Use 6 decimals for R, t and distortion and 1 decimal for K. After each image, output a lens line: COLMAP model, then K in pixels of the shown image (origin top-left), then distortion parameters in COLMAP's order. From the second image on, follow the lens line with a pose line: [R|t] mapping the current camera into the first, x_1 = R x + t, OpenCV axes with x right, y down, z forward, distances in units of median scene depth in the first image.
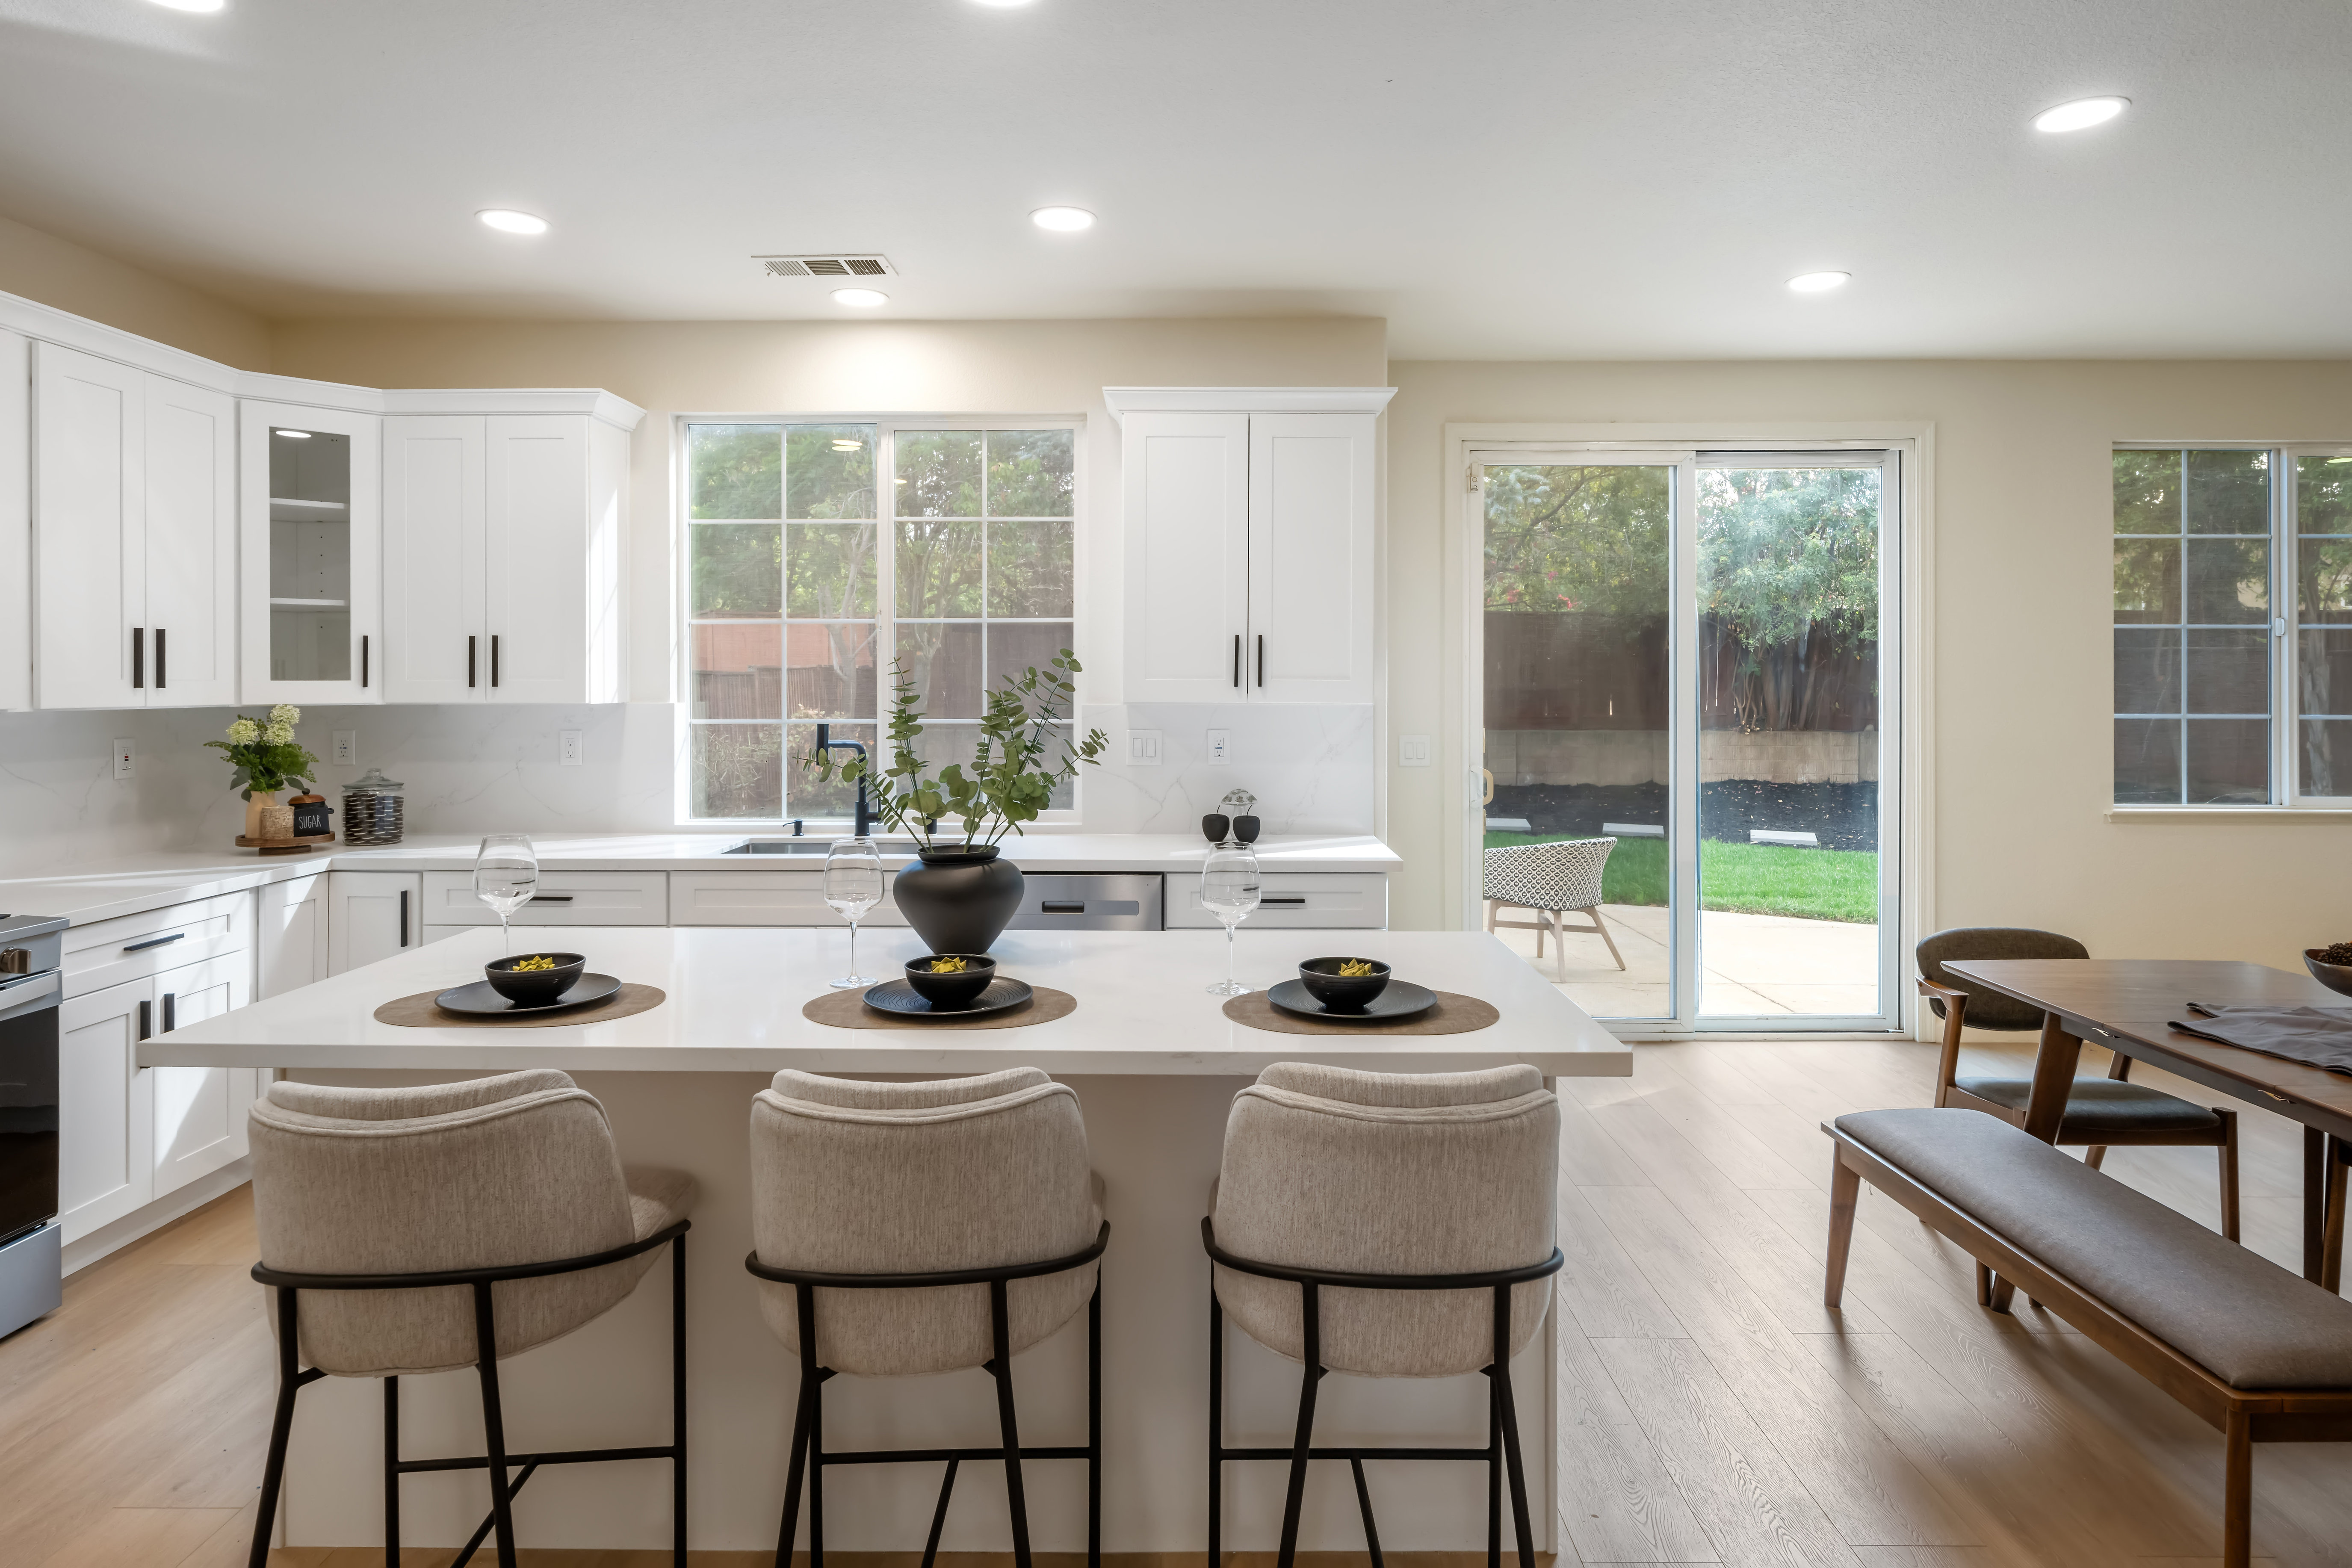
lens RADIAL K [[1297.4, 0, 1168.5], [0, 1297.4, 678.4], [0, 0, 1]] dist [0.000990, 0.000492]
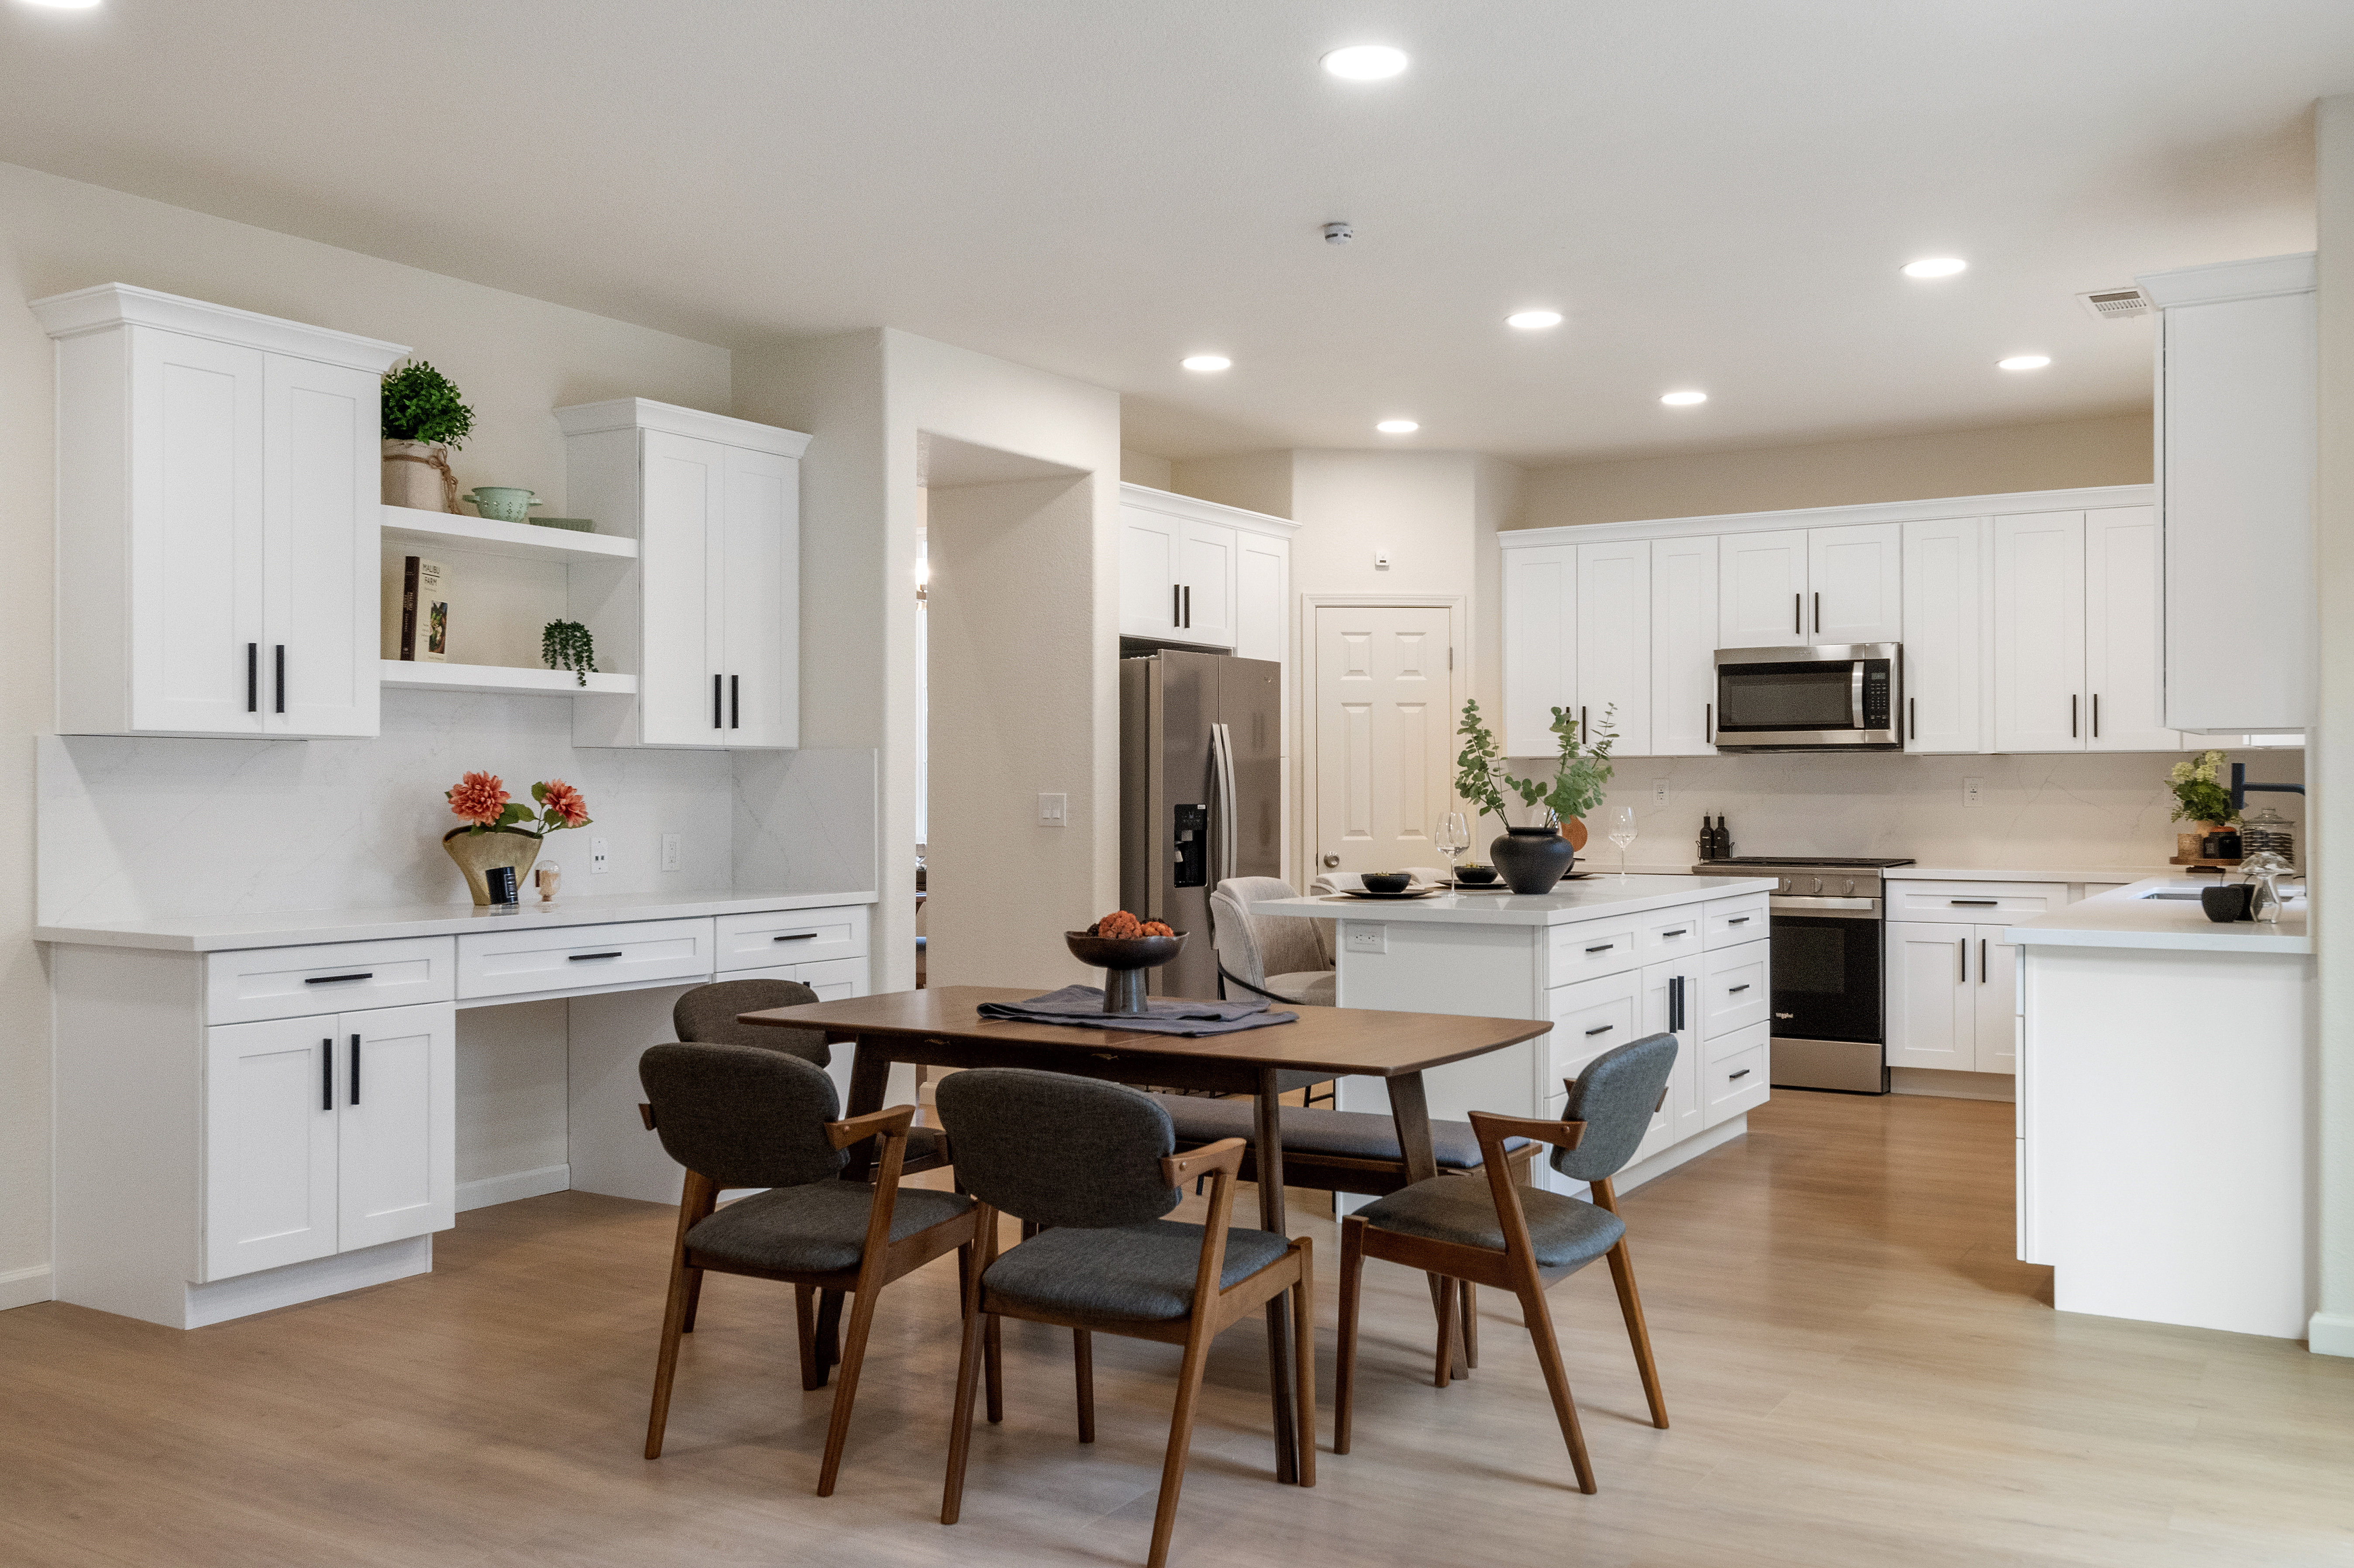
lens RADIAL K [[2030.4, 0, 1179.2], [0, 2030.4, 791.2], [0, 0, 1]] dist [-0.004212, -0.005467]
pose [[-0.518293, 0.004417, -0.855192, 1.318624], [0.005135, 0.999985, 0.002053, 0.046754], [0.855188, -0.003328, -0.518308, 1.084246]]
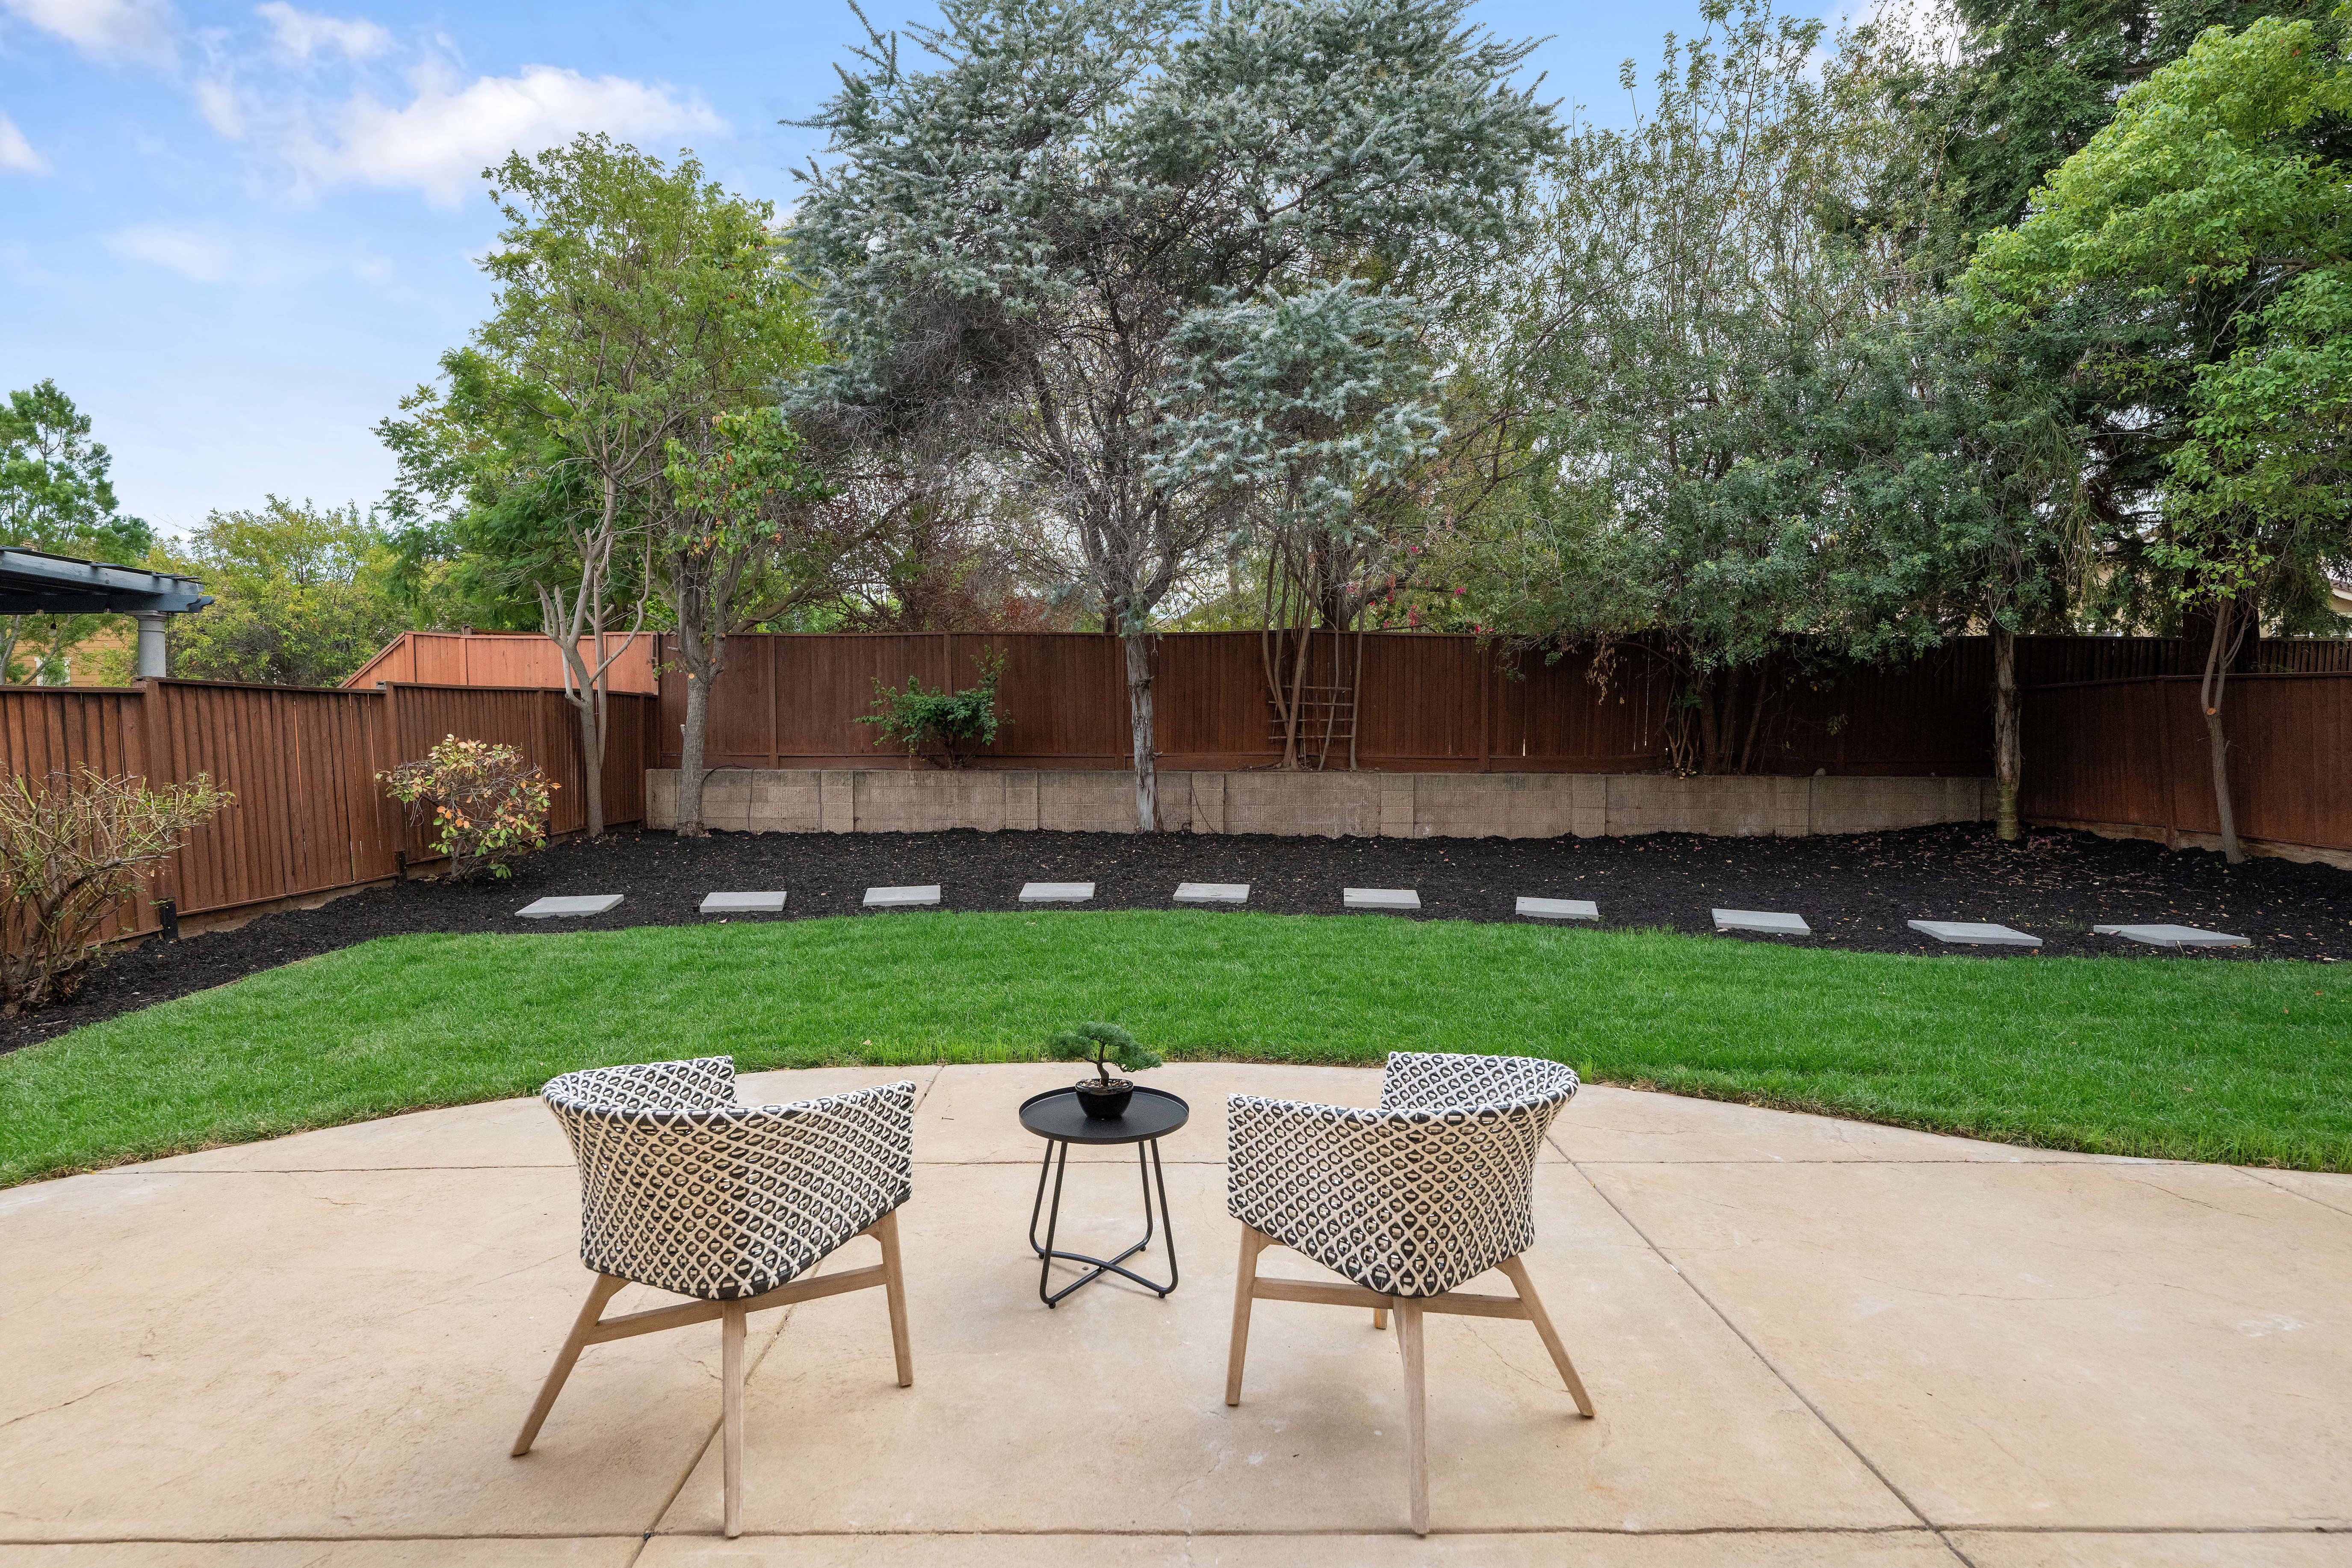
lens RADIAL K [[1124.7, 0, 1172.7], [0, 1124.7, 763.2], [0, 0, 1]] dist [0.002015, 0.000473]
pose [[0.999416, 0.005118, 0.033791, 0.357740], [-0.006262, 0.999408, 0.033831, 0.040619], [-0.033598, -0.034023, 0.998856, 1.122932]]
